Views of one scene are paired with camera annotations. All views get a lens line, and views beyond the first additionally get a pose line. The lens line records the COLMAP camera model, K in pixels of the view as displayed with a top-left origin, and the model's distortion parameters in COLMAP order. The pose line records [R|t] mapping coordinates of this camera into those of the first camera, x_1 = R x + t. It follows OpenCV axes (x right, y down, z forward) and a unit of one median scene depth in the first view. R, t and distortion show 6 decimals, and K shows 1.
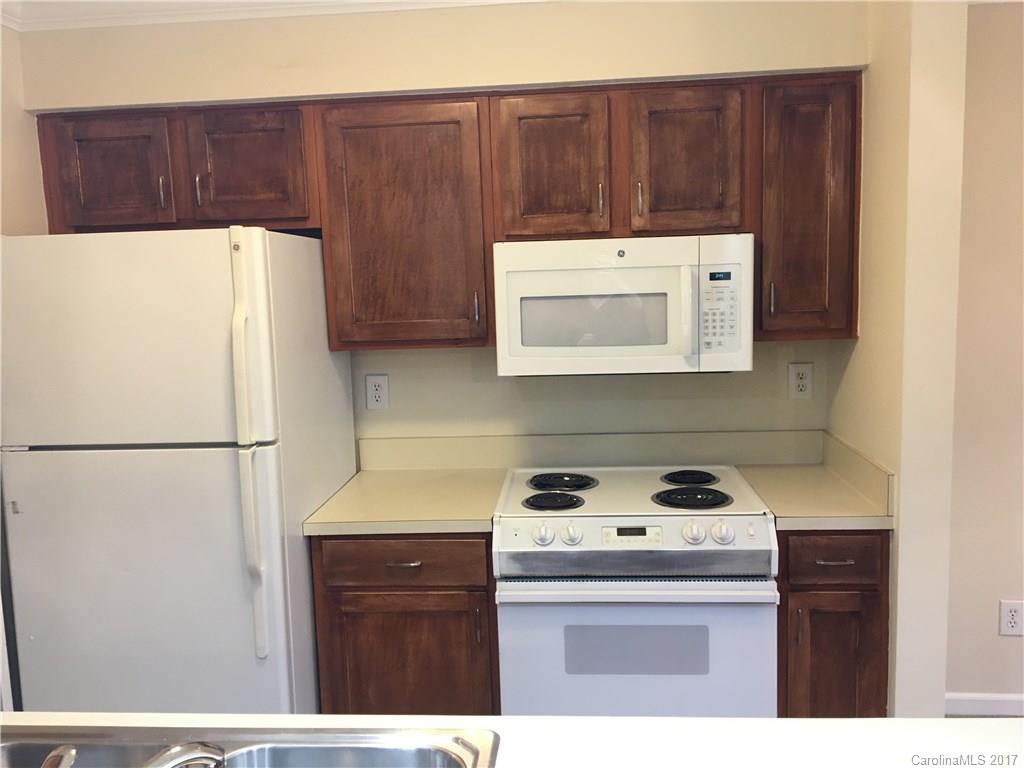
lens RADIAL K [[859.4, 0, 514.1], [0, 859.4, 387.1], [0, 0, 1]] dist [0.041107, -0.070461]
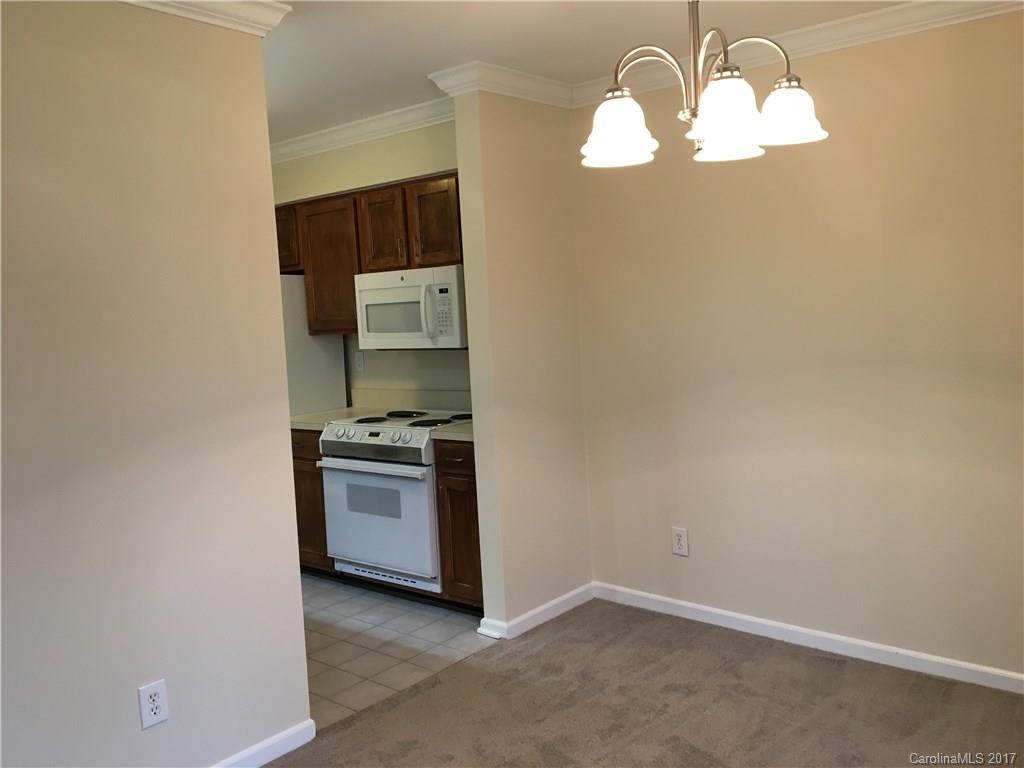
lens RADIAL K [[859.4, 0, 508.0], [0, 859.4, 382.2], [0, 0, 1]] dist [0.041107, -0.070461]
pose [[0.819756, 0.037778, -0.571466, 1.285720], [-0.044673, 0.999000, 0.001960, 0.039406], [0.570968, 0.023922, 0.820623, -0.293146]]
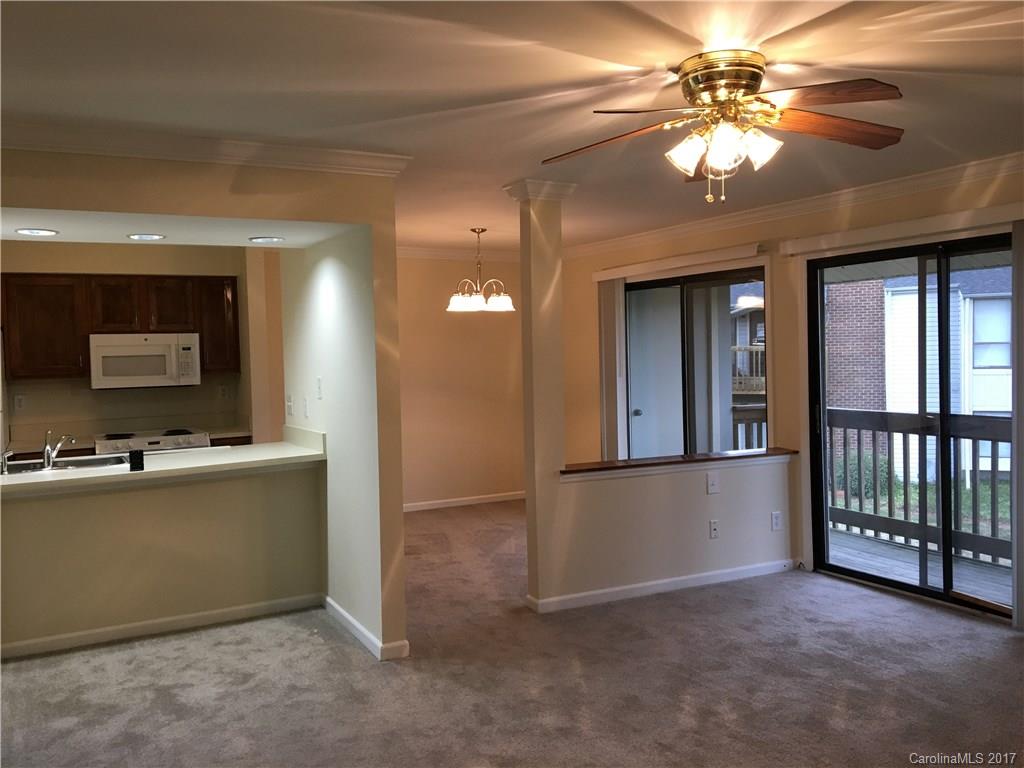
lens RADIAL K [[859.4, 0, 508.8], [0, 859.4, 378.0], [0, 0, 1]] dist [0.041107, -0.070461]
pose [[0.842221, -0.009254, 0.539054, -0.351685], [0.067735, 0.993746, -0.088769, 0.258247], [-0.534861, 0.111276, 0.837581, -1.710772]]
